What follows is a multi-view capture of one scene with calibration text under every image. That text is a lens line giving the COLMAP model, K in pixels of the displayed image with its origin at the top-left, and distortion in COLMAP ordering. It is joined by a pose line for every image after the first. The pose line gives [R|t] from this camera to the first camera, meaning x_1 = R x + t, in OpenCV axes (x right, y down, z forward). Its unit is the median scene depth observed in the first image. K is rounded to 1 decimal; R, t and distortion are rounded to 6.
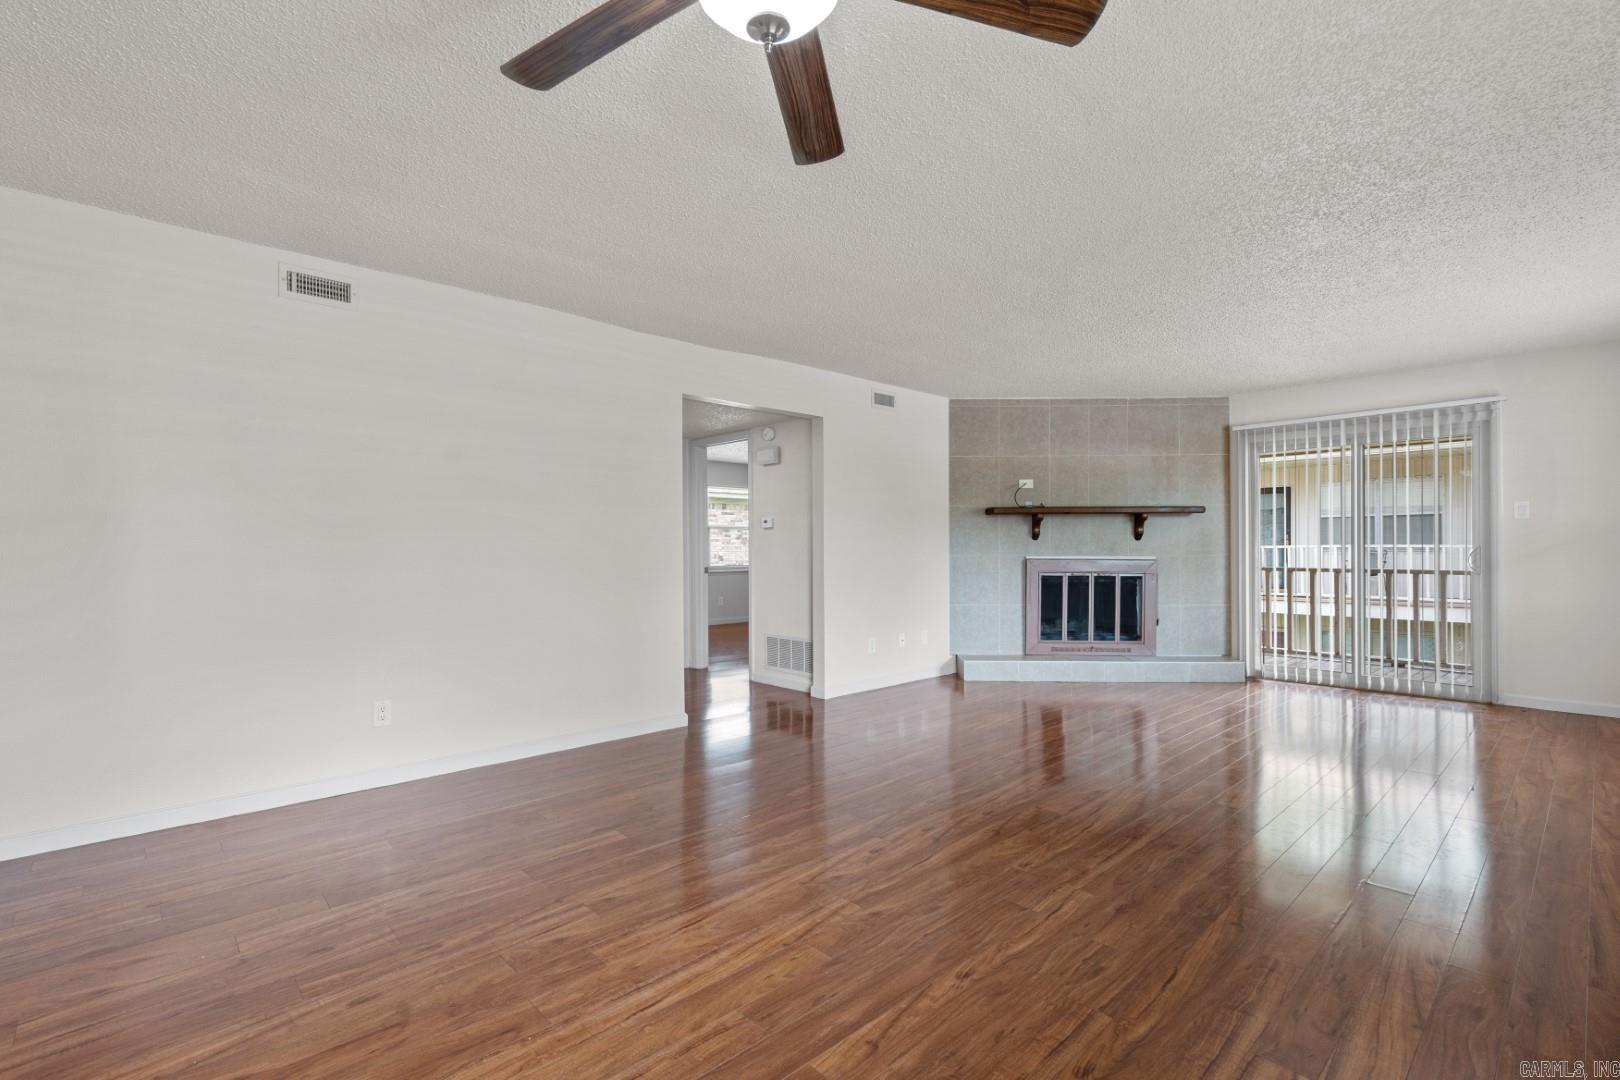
lens RADIAL K [[741.5, 0, 797.0], [0, 741.5, 547.5], [0, 0, 1]] dist [-0.003977, 0.001791]
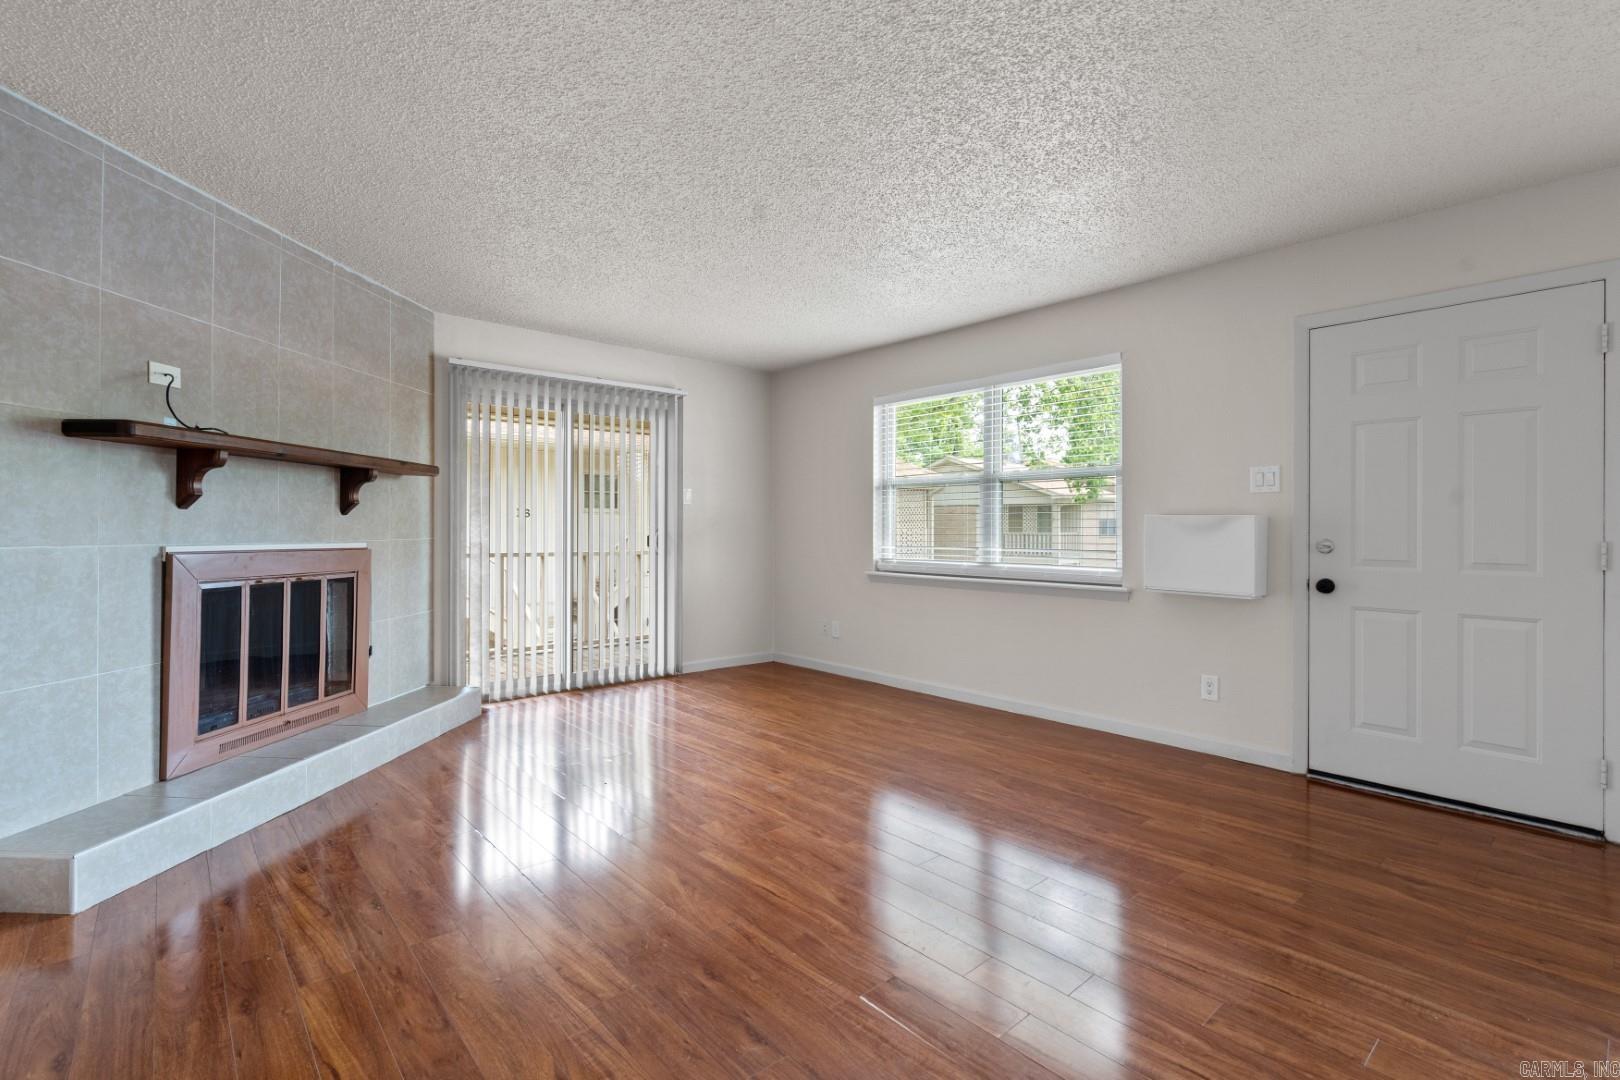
lens RADIAL K [[741.5, 0, 819.5], [0, 741.5, 525.3], [0, 0, 1]] dist [-0.003977, 0.001791]
pose [[0.020352, 0.010691, 0.999736, -0.108386], [-0.005589, 0.999928, -0.010579, 0.002604], [-0.999777, -0.005372, 0.020410, 0.633370]]
